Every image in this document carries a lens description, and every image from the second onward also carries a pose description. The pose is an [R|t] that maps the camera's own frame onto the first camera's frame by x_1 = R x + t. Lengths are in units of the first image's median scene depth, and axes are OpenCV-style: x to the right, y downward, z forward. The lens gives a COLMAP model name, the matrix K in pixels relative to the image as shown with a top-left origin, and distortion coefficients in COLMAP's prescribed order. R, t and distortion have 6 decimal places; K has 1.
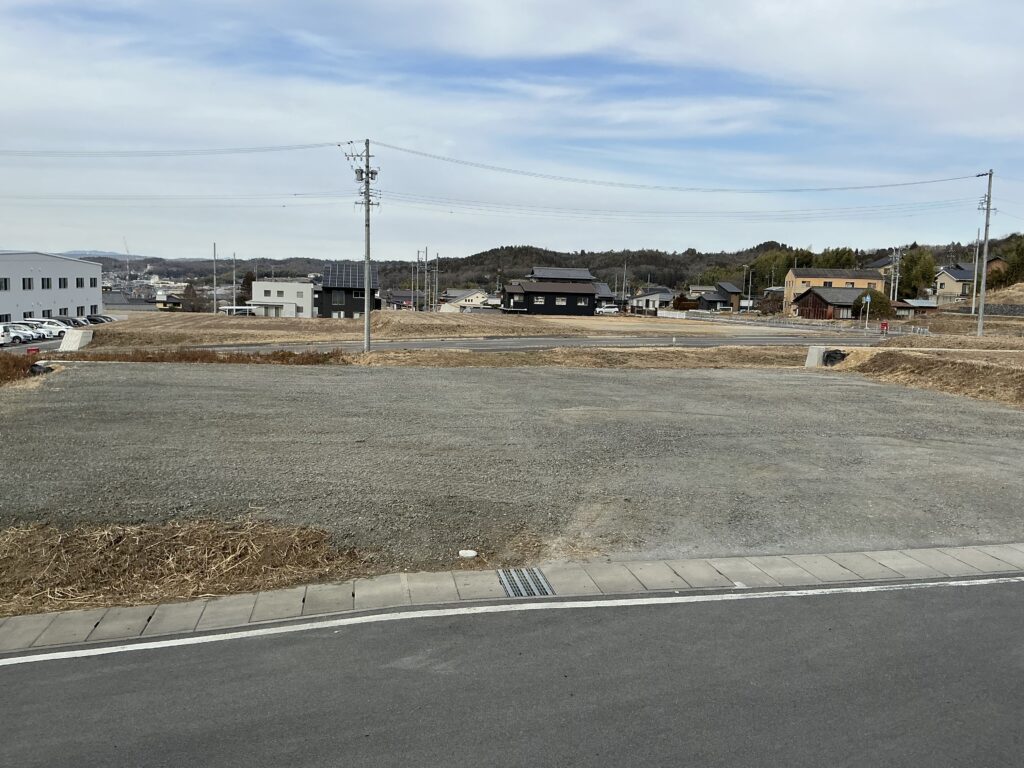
lens RADIAL K [[845.7, 0, 512.0], [0, 845.7, 384.0], [0, 0, 1]] dist [0.151076, -0.298981]
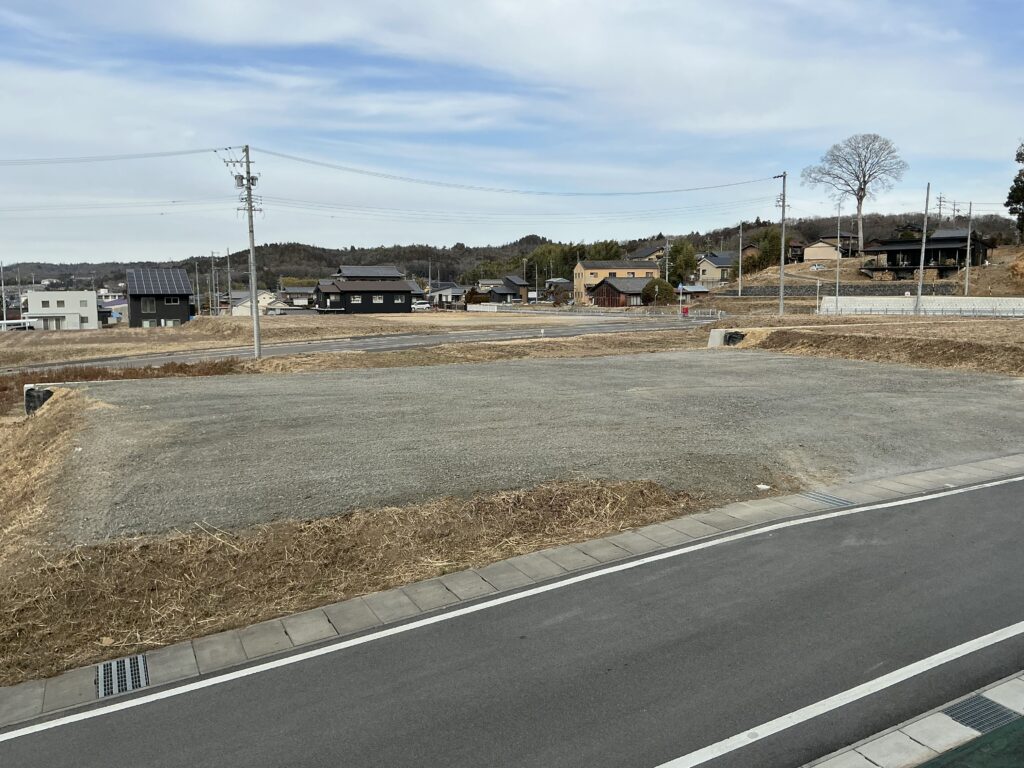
lens RADIAL K [[845.7, 0, 512.0], [0, 845.7, 384.0], [0, 0, 1]] dist [0.151076, -0.298981]
pose [[0.963556, -0.068011, 0.258717, -0.049560], [0.066619, 0.997678, 0.014152, -0.000865], [-0.259079, 0.003599, 0.965850, -0.014832]]
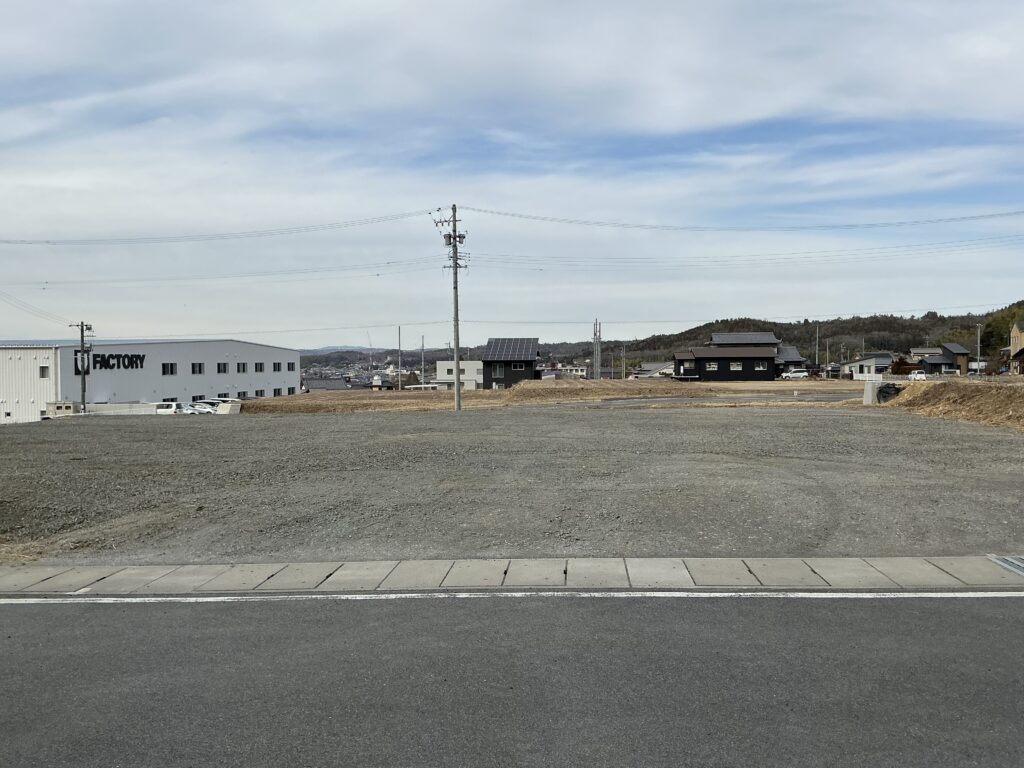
lens RADIAL K [[844.2, 0, 512.0], [0, 844.2, 384.0], [0, 0, 1]] dist [0.160673, -0.338517]
pose [[0.967010, -0.033950, -0.252466, 0.048424], [0.010398, 0.995514, -0.094044, 0.007405], [0.254526, 0.088317, 0.963025, 0.020938]]
